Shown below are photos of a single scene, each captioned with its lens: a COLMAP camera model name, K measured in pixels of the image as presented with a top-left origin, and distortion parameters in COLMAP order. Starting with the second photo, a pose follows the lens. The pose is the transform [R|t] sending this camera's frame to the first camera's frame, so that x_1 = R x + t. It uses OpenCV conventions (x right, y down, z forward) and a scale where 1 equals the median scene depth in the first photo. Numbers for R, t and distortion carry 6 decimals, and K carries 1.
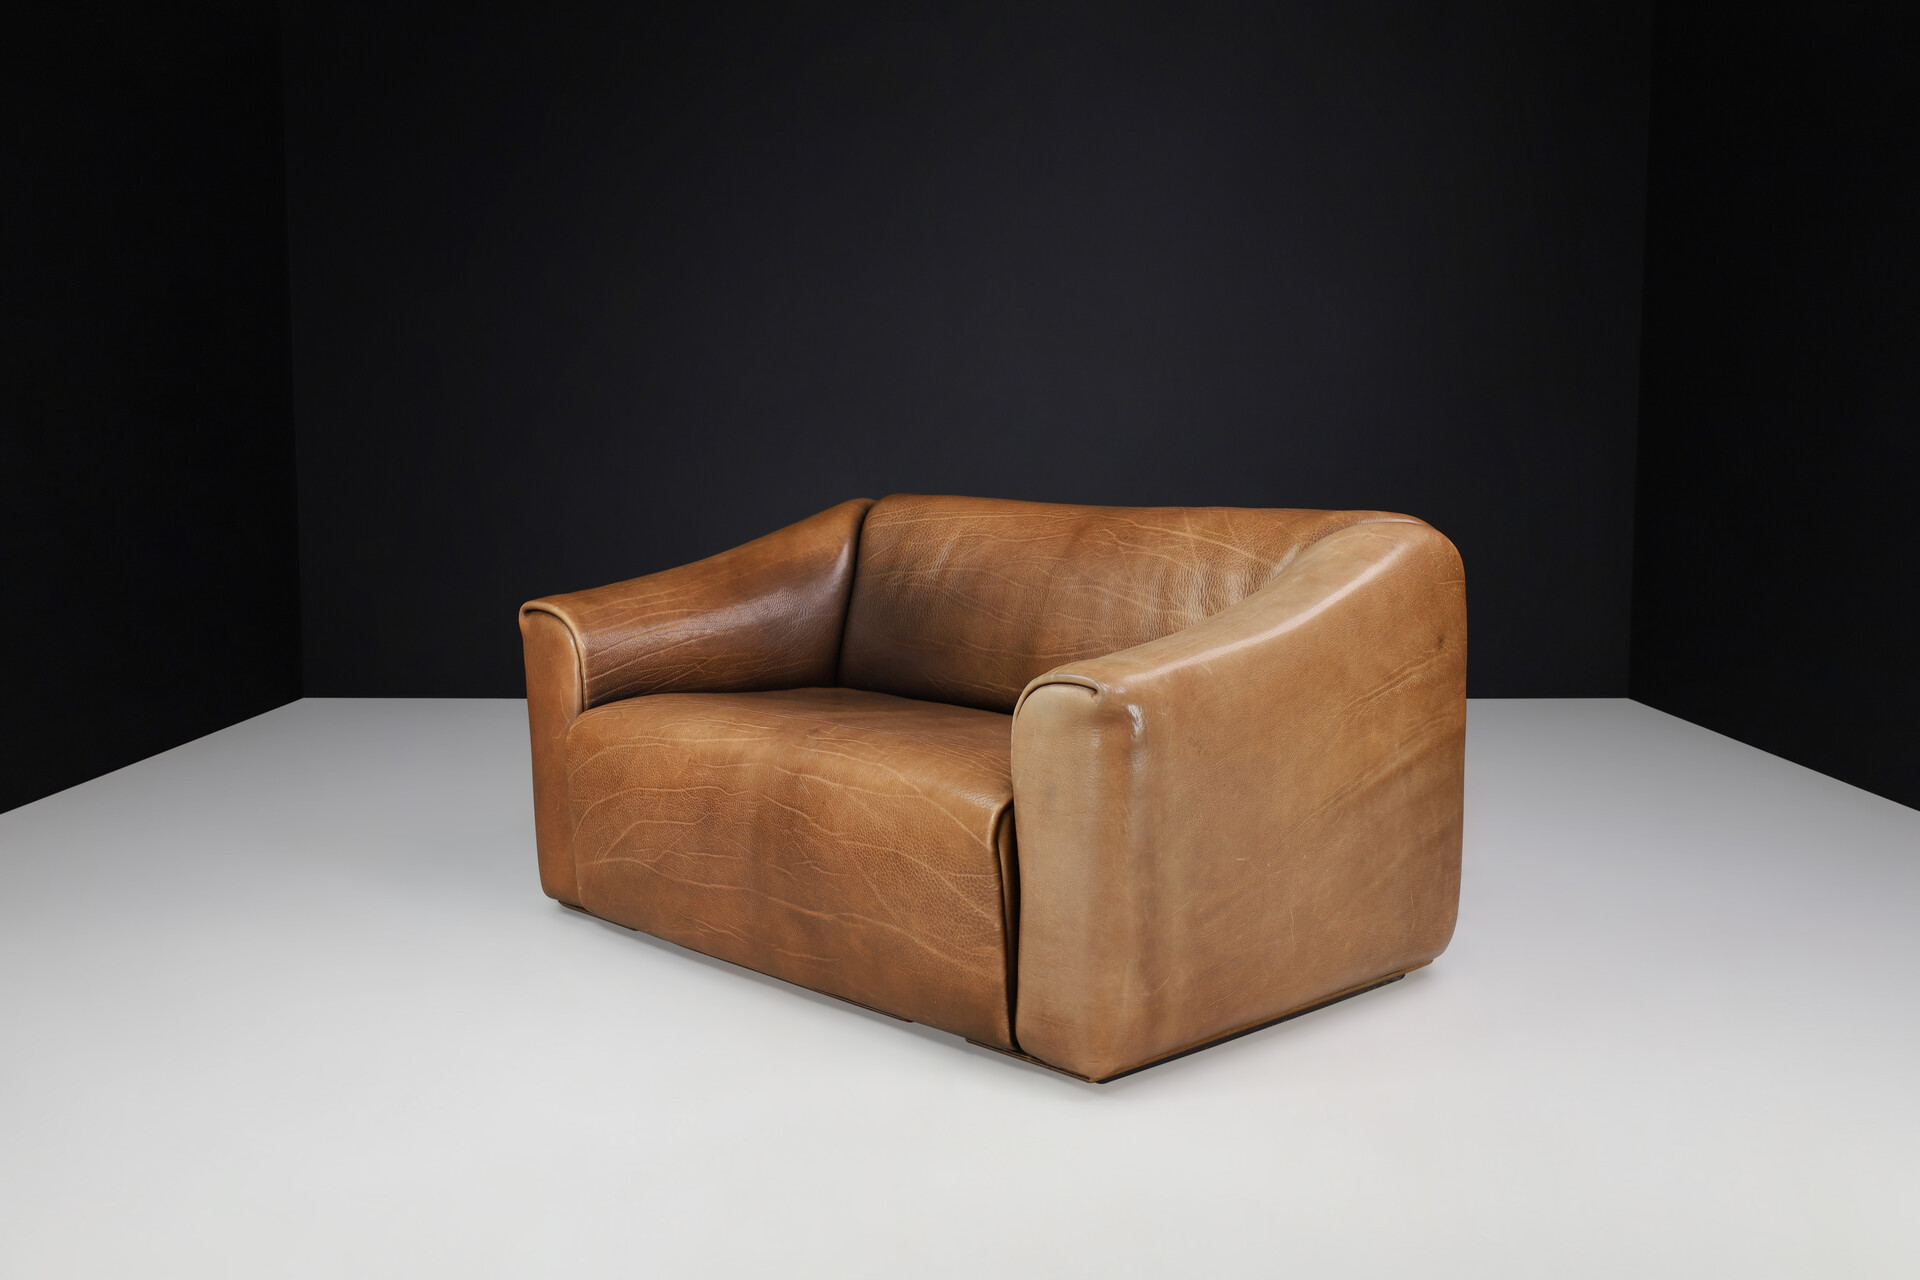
lens RADIAL K [[1866.6, 0, 960.0], [0, 1866.6, 640.0], [0, 0, 1]] dist [0.004780, 0.002208]
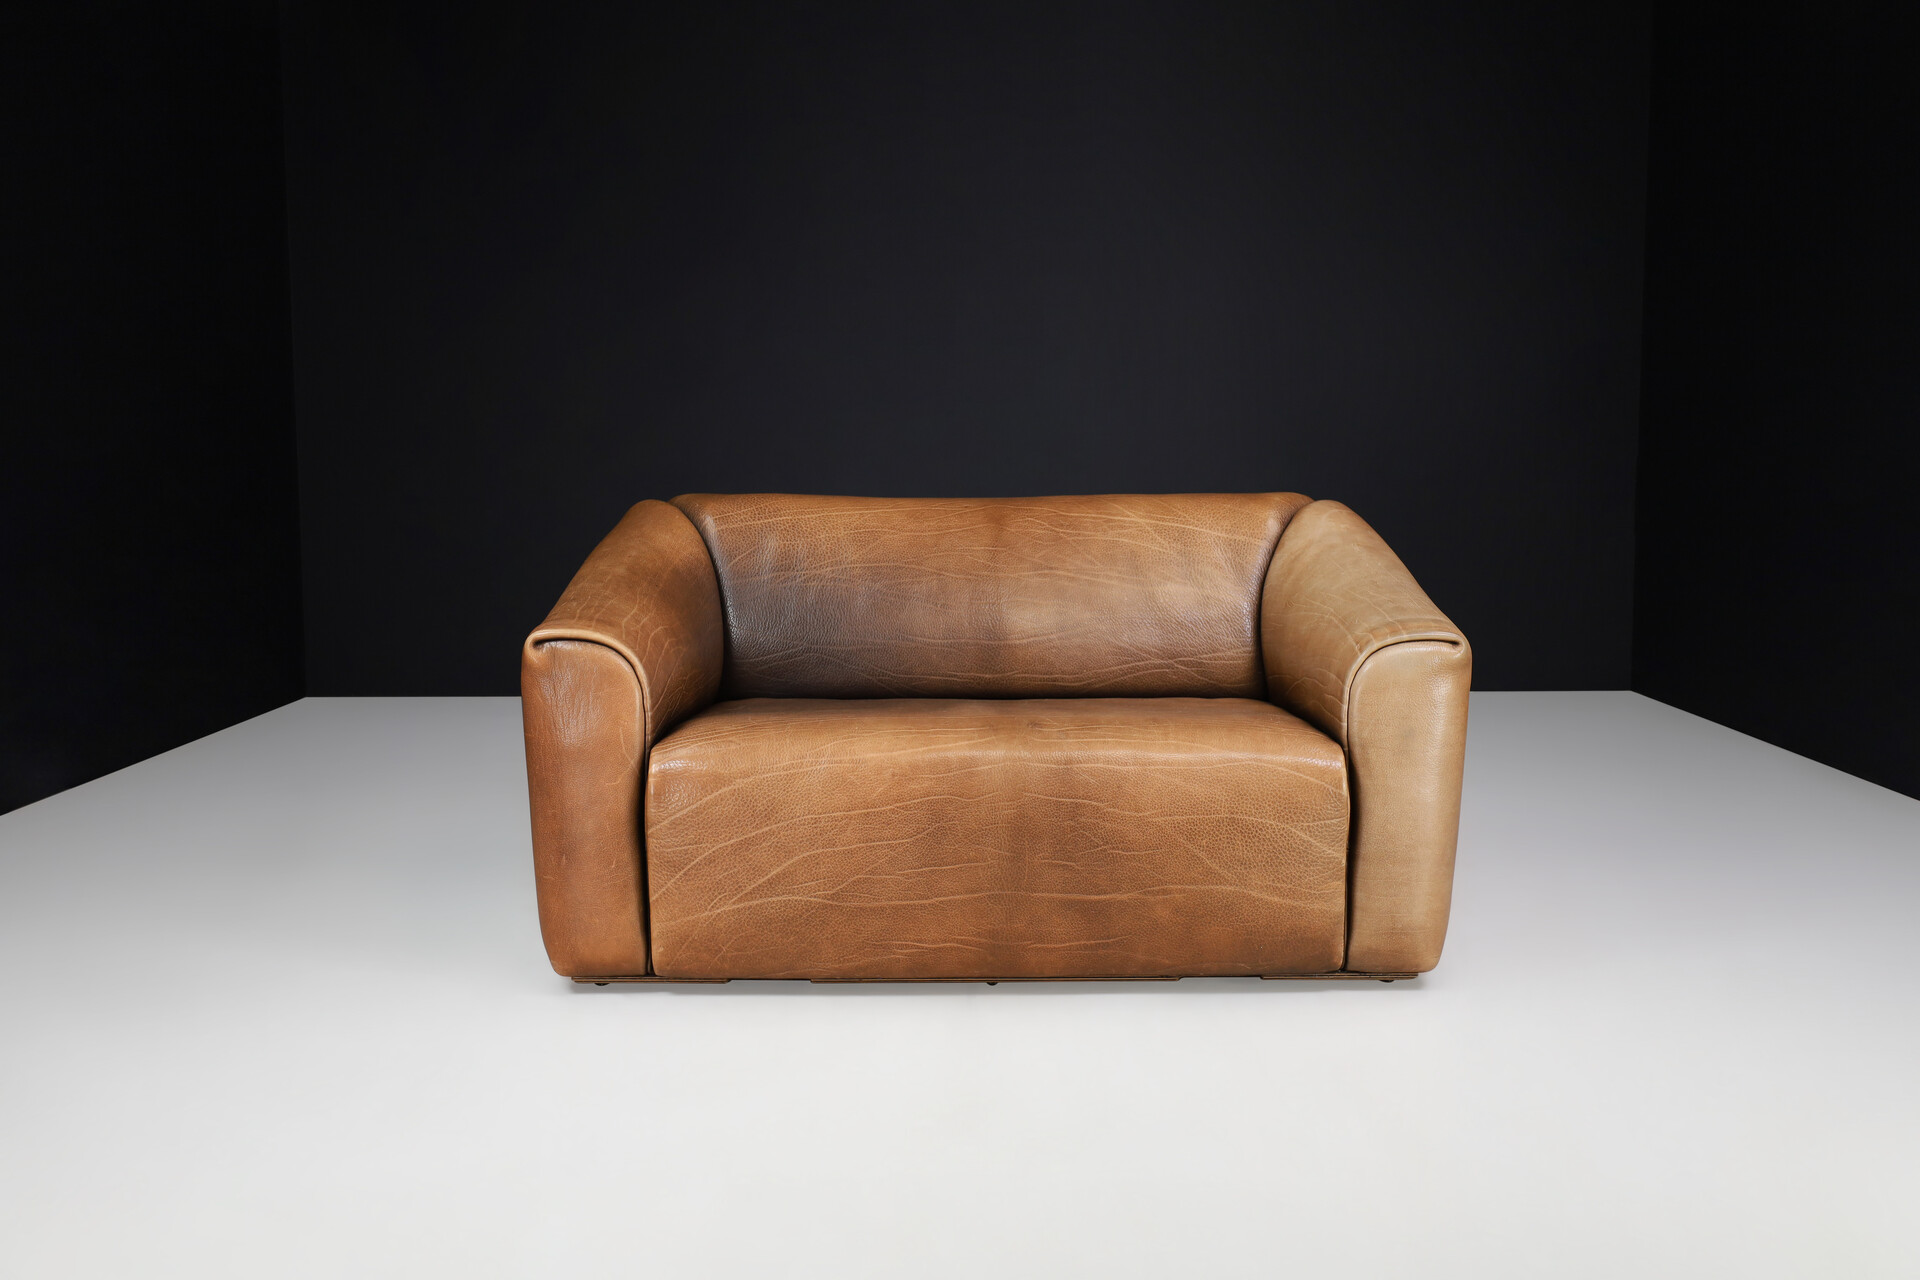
lens RADIAL K [[1905.1, 0, 960.0], [0, 1905.1, 640.0], [0, 0, 1]] dist [-0.039083, 0.000451]
pose [[0.690340, -0.082012, 0.718822, -0.880528], [0.082064, 0.996018, 0.034826, -0.037466], [-0.718816, 0.034948, 0.694322, 0.328955]]
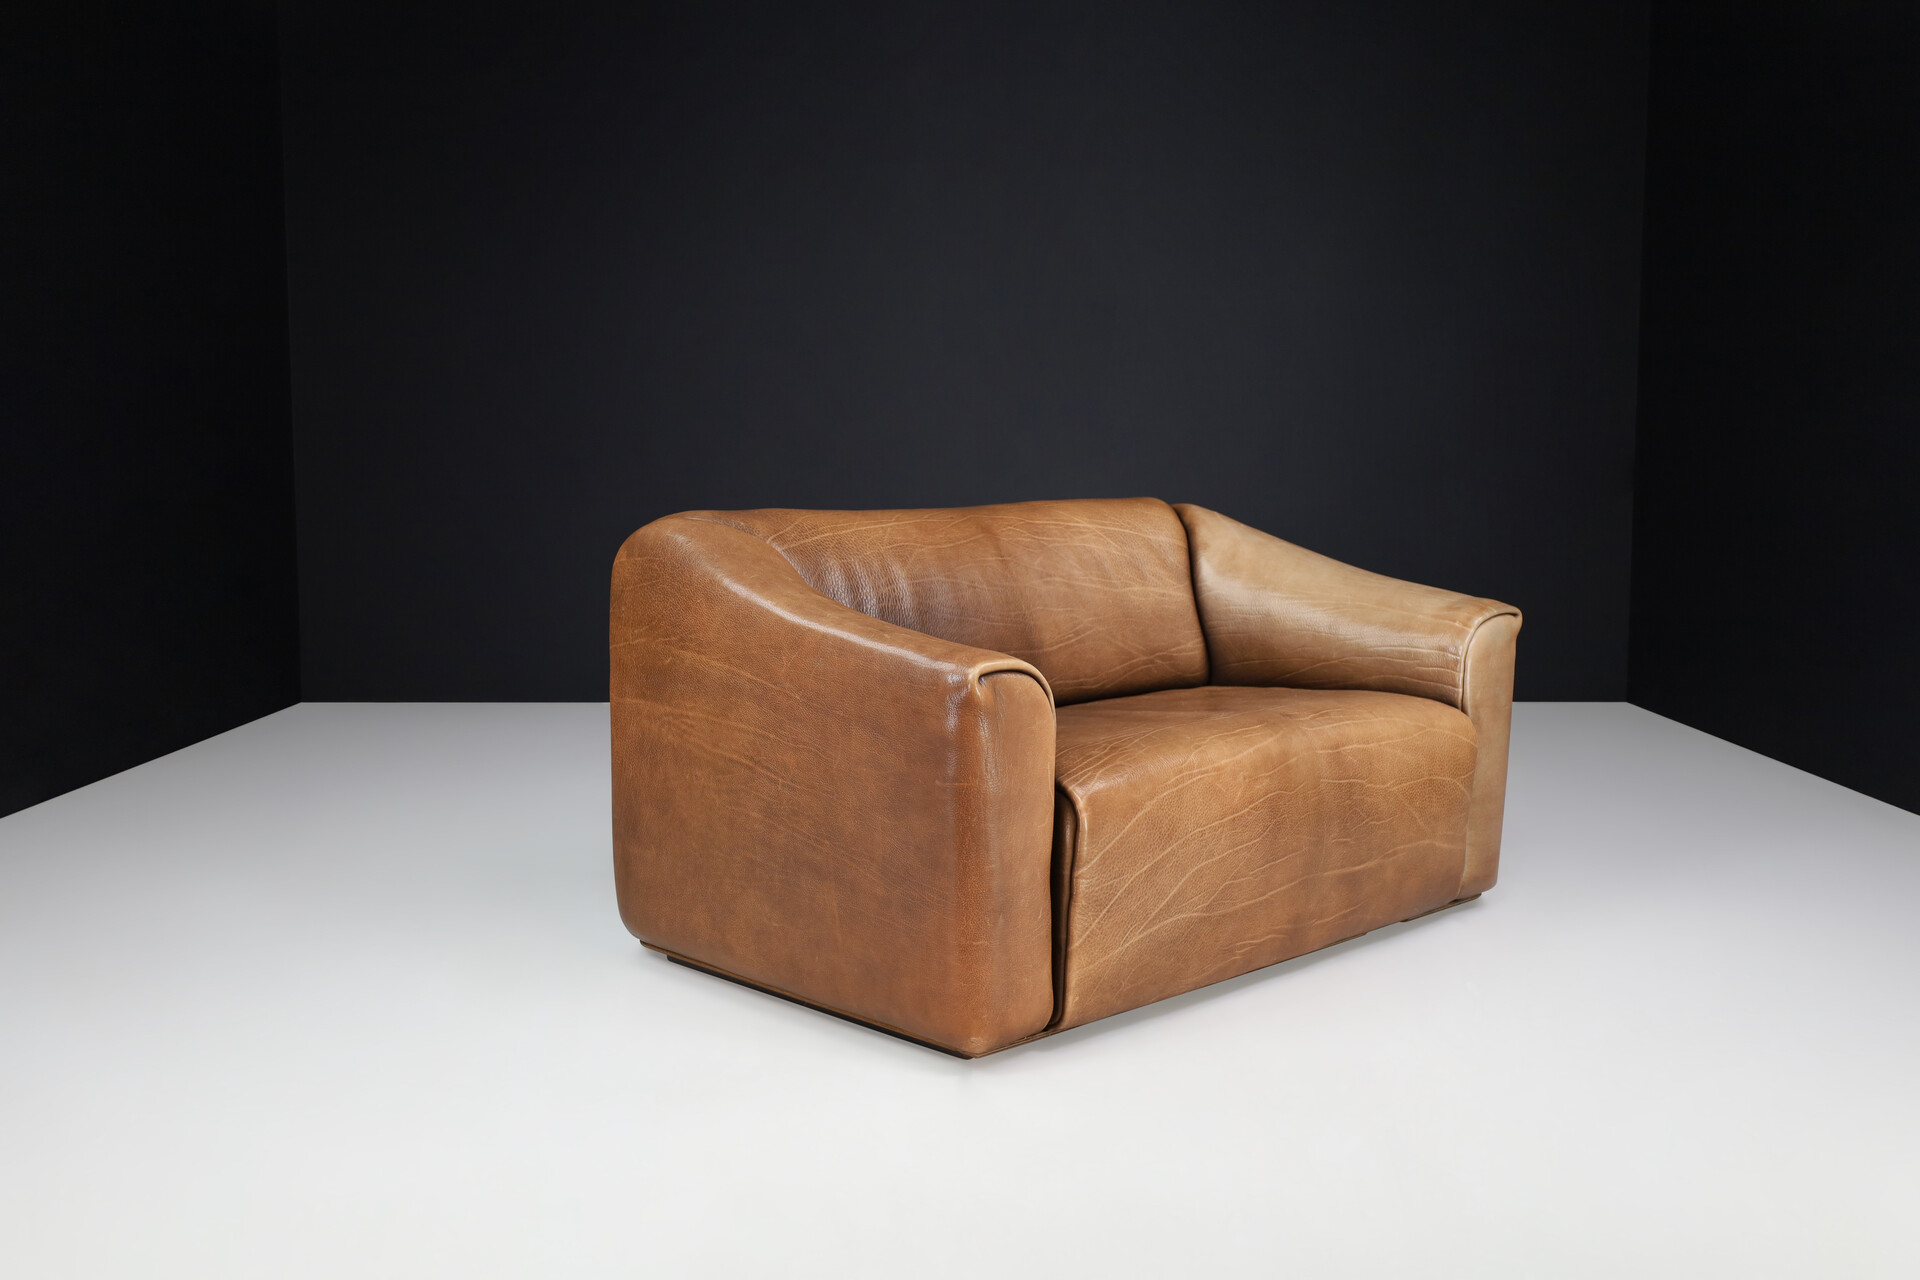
lens RADIAL K [[1905.1, 0, 960.0], [0, 1905.1, 640.0], [0, 0, 1]] dist [-0.039083, 0.000451]
pose [[-0.018499, -0.104208, 0.994383, -1.202616], [0.108478, 0.988473, 0.105607, -0.135238], [-0.993927, 0.109822, -0.006981, 1.243301]]
